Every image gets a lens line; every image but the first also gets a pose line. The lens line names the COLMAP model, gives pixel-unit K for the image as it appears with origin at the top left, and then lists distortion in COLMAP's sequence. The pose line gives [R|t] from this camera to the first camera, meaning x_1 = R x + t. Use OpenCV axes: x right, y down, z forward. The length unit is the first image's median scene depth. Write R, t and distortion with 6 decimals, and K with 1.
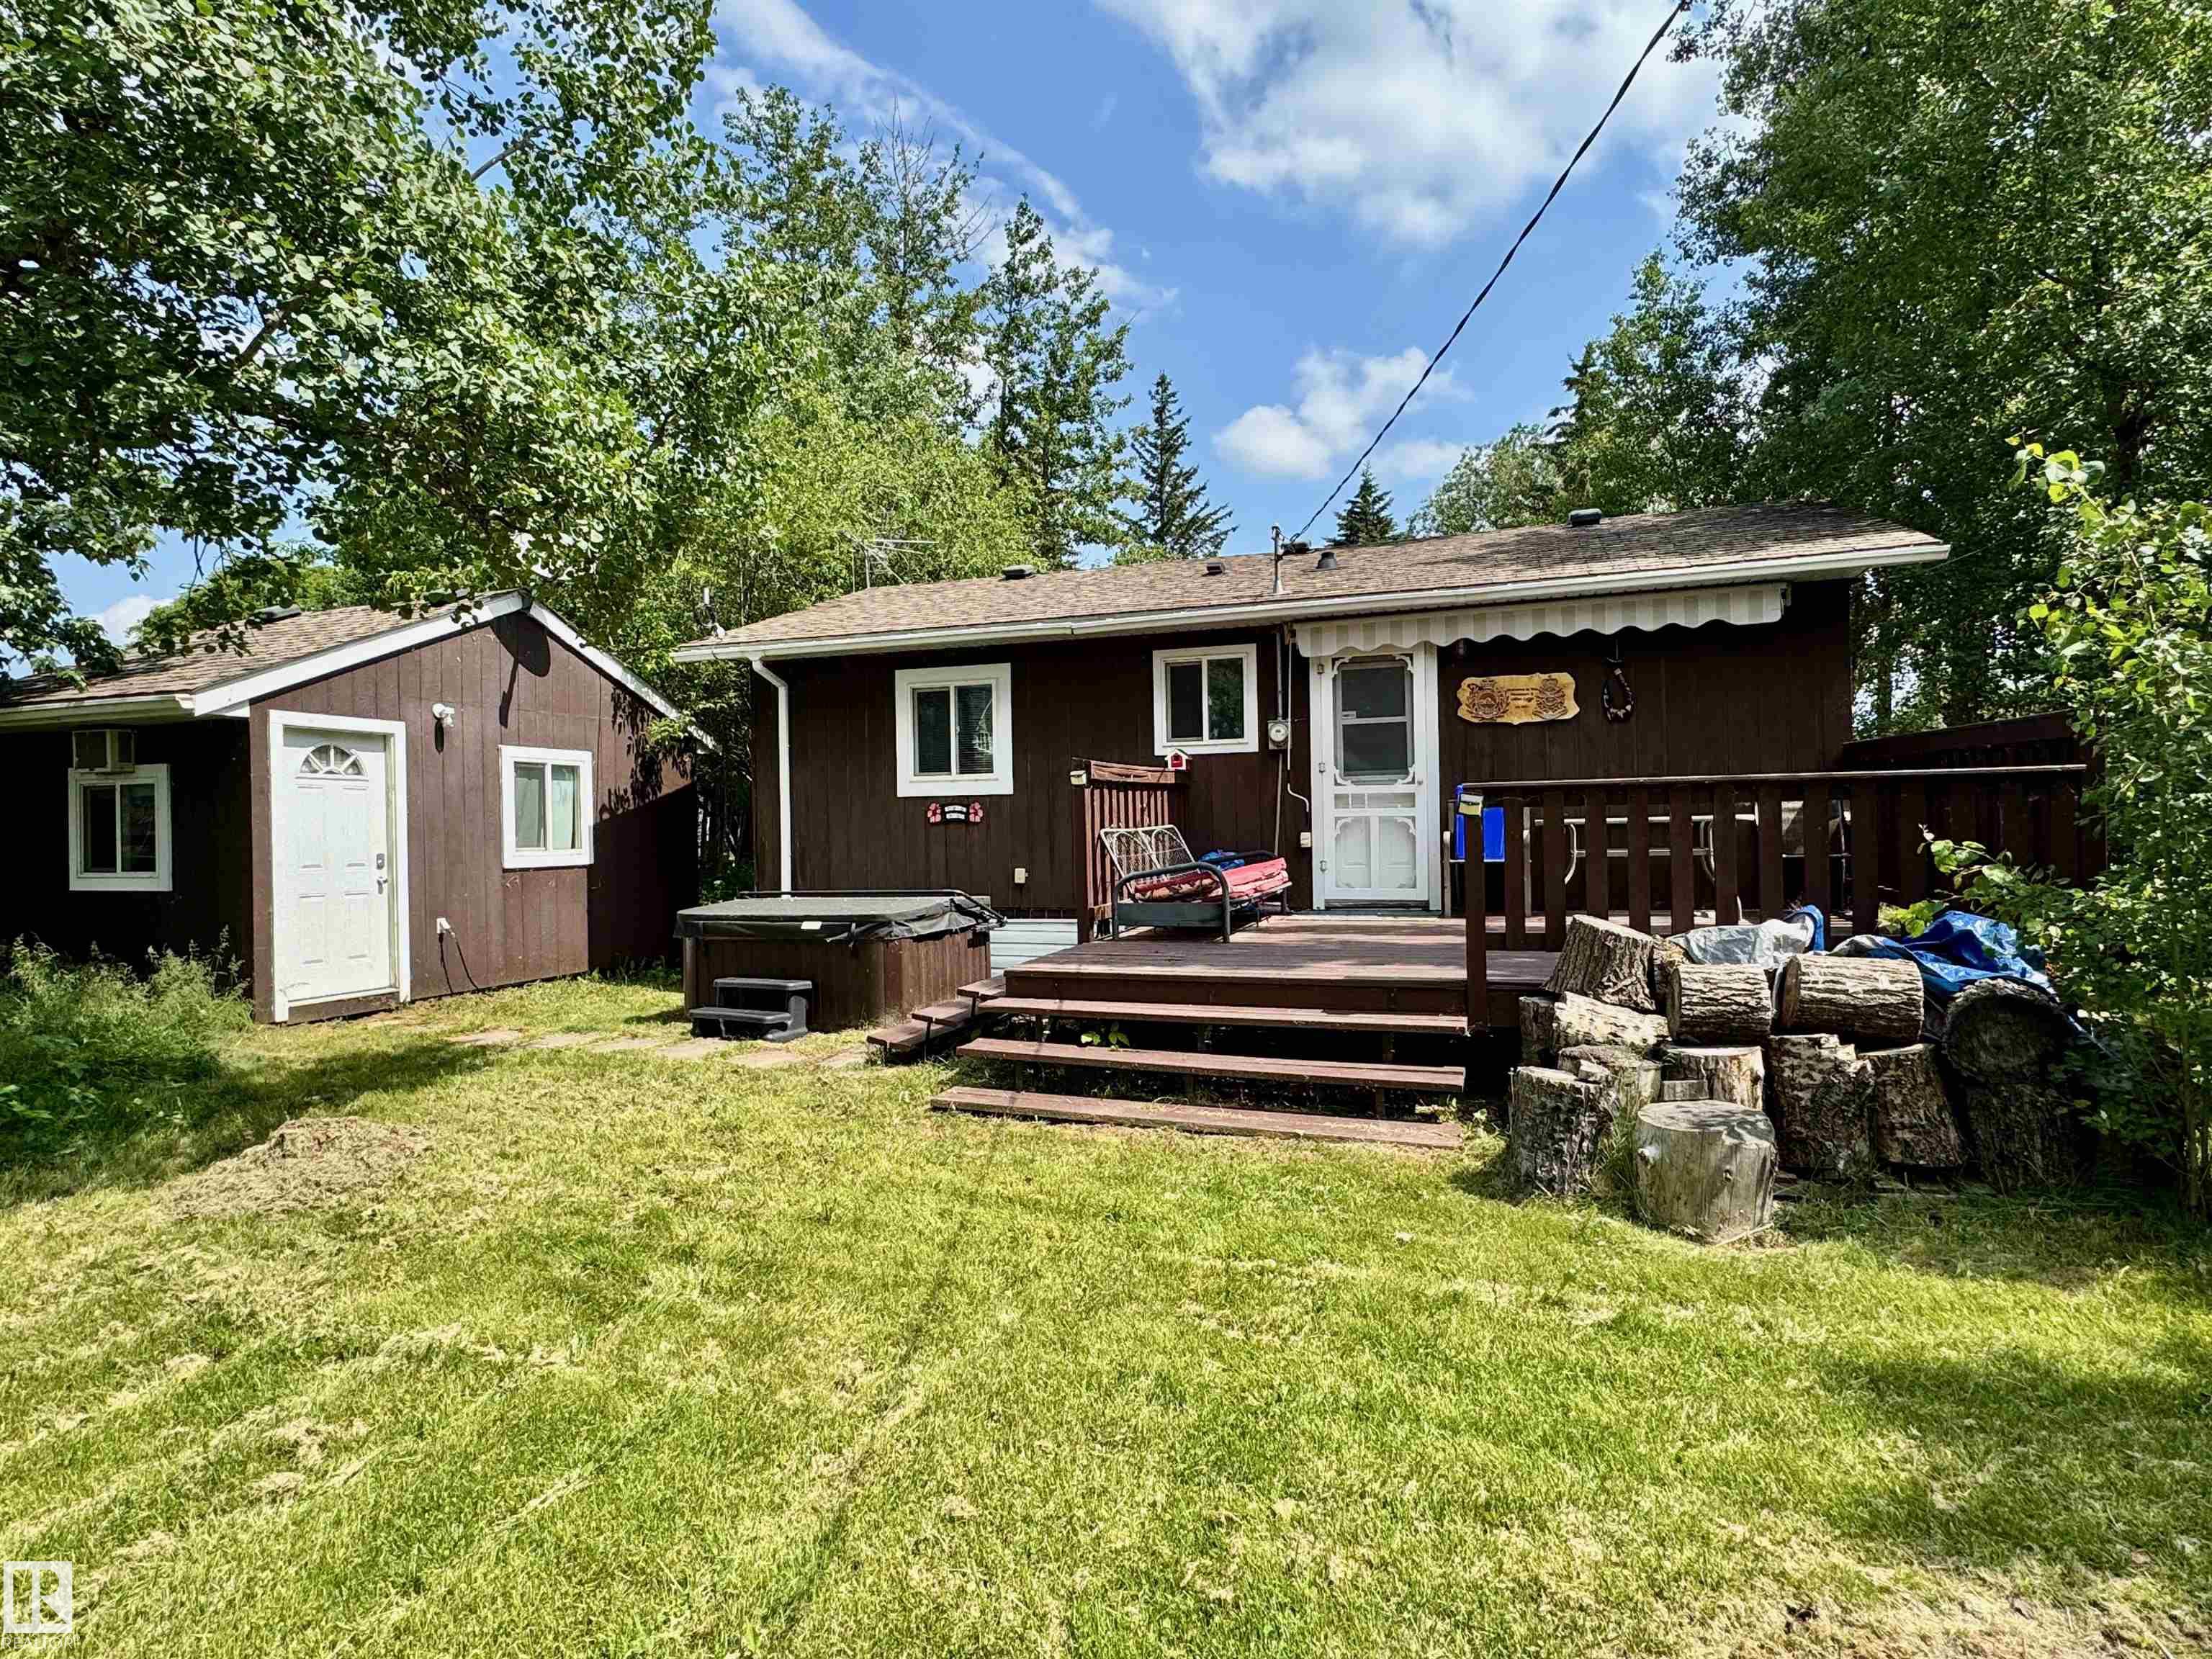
lens RADIAL K [[1203.0, 0, 1101.3], [0, 1203.0, 825.1], [0, 0, 1]] dist [0.006500, -0.000622]
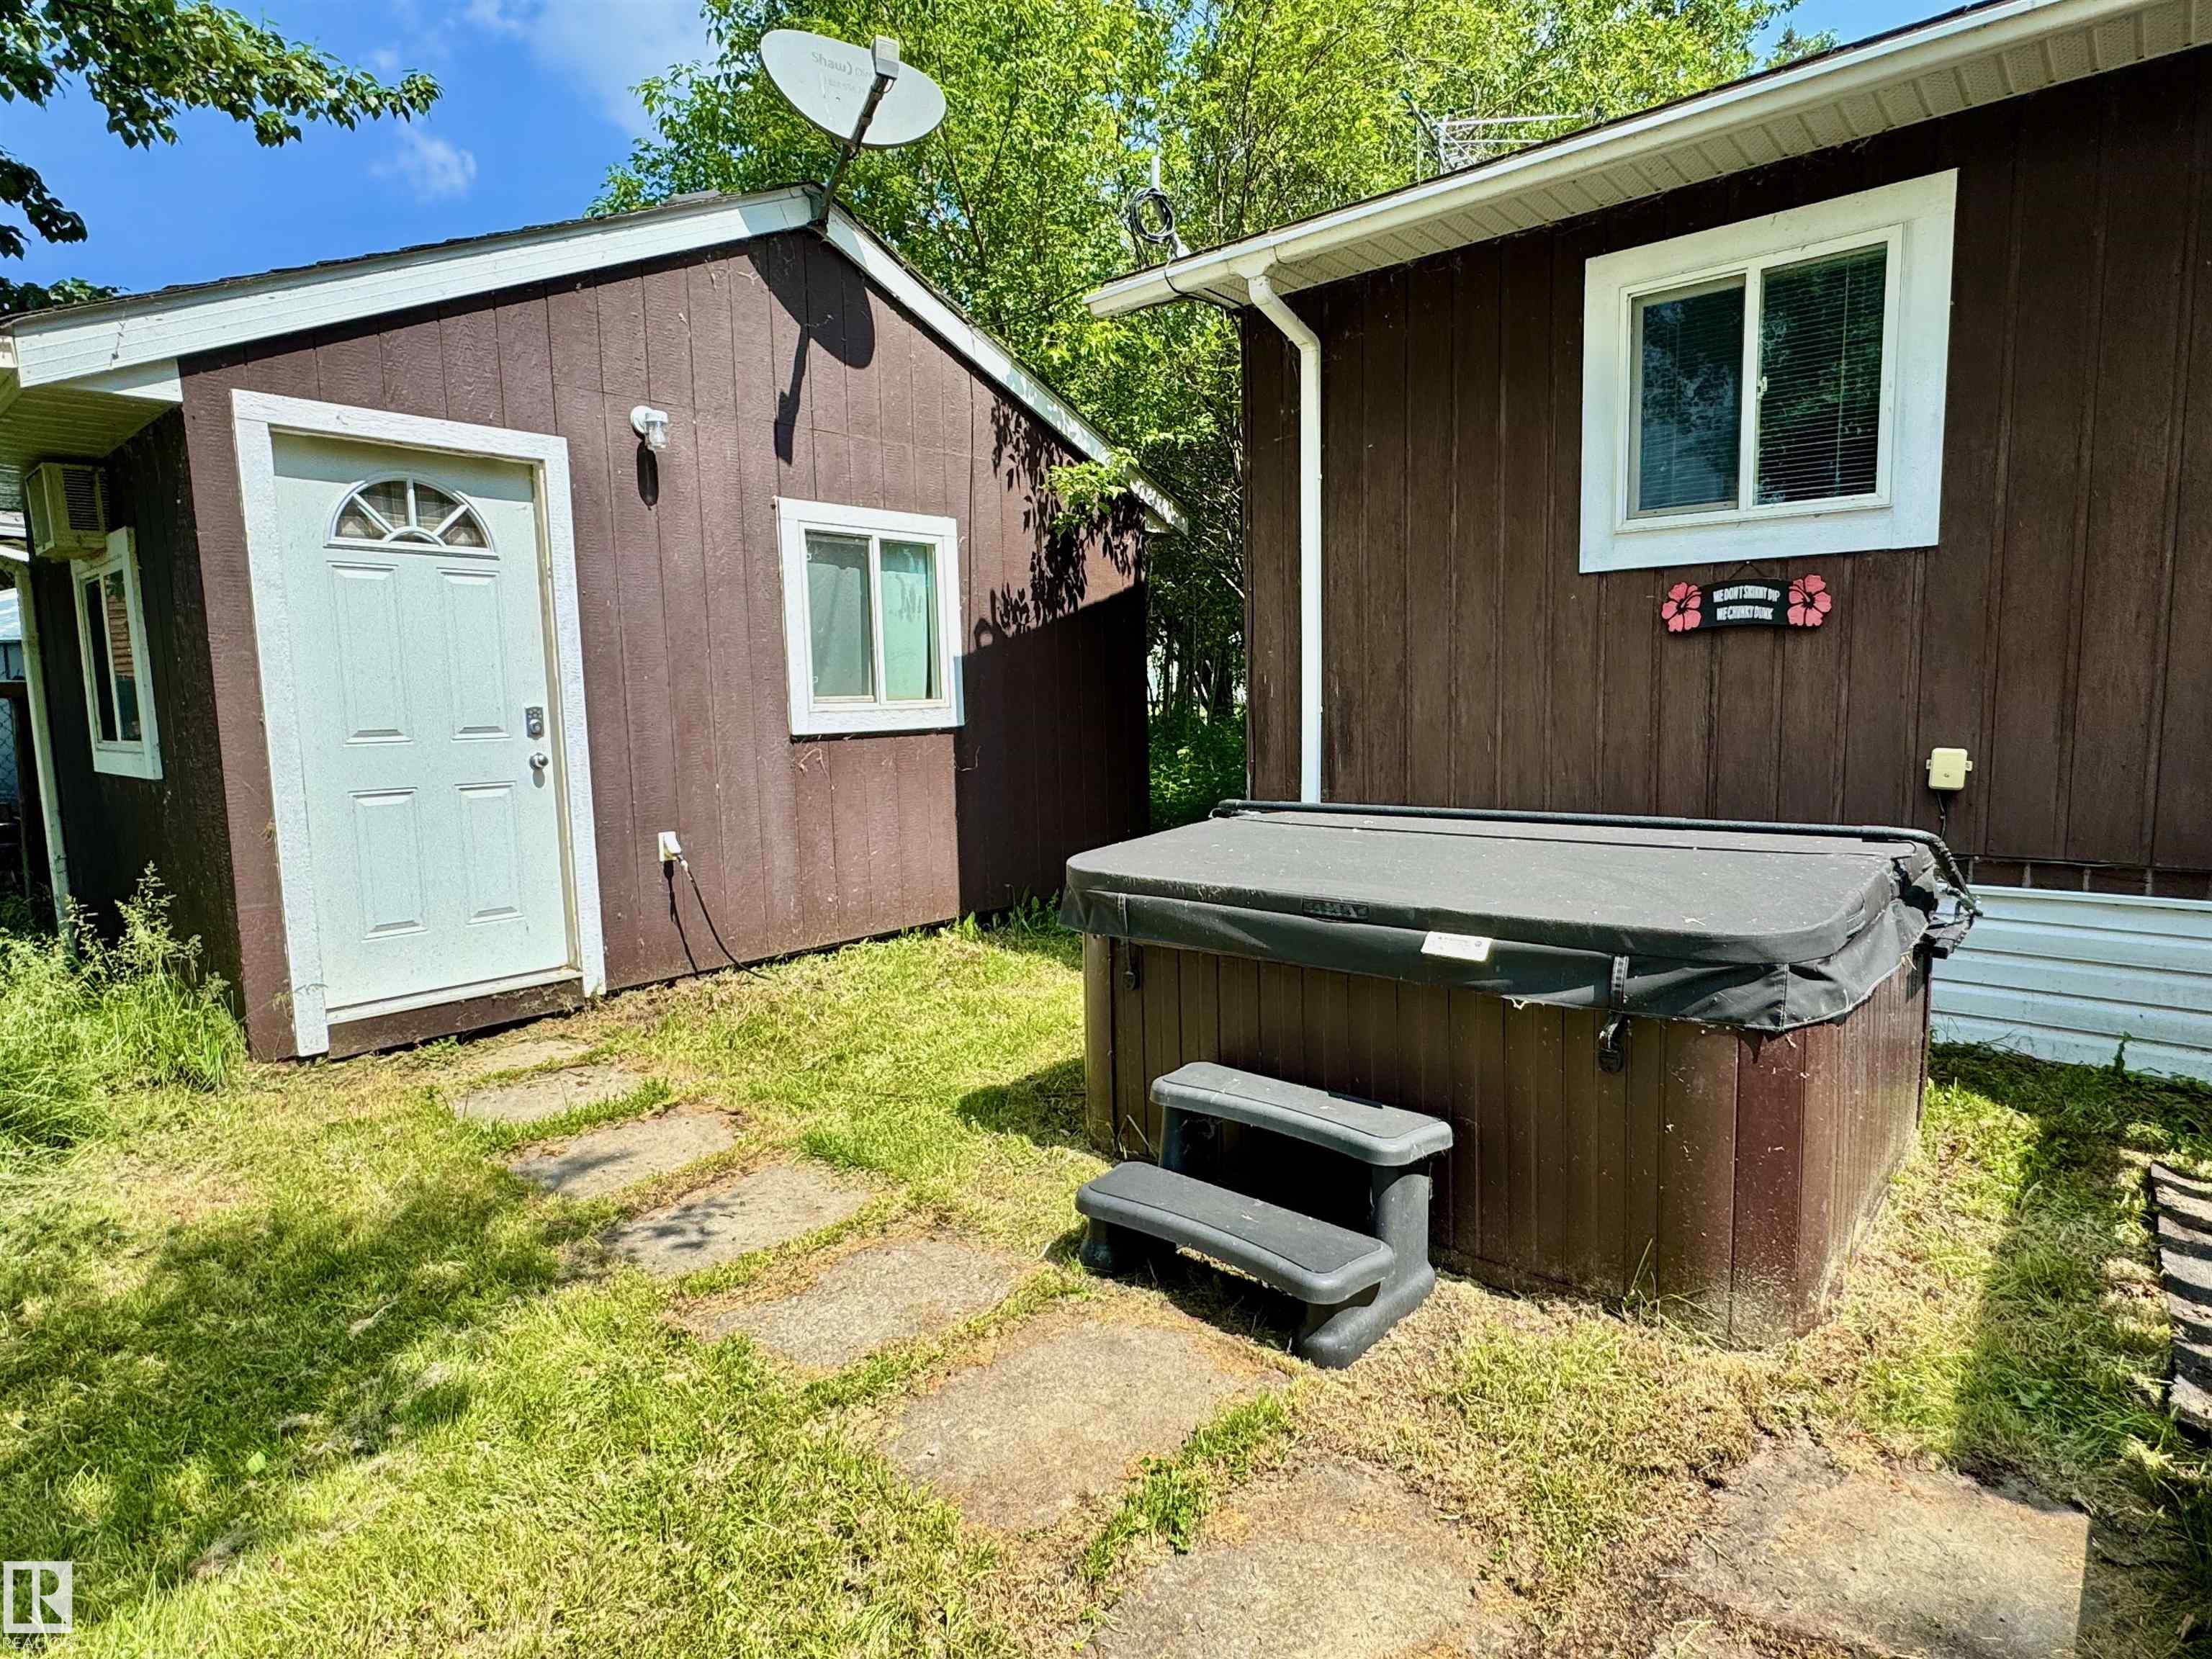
lens RADIAL K [[1200.7, 0, 1104.4], [0, 1200.7, 828.4], [0, 0, 1]] dist [-0.002238, -0.000714]
pose [[0.928870, 0.037850, -0.368467, -0.170903], [0.008030, 0.992474, 0.122193, 0.013216], [0.370319, -0.116460, 0.921575, 0.555367]]
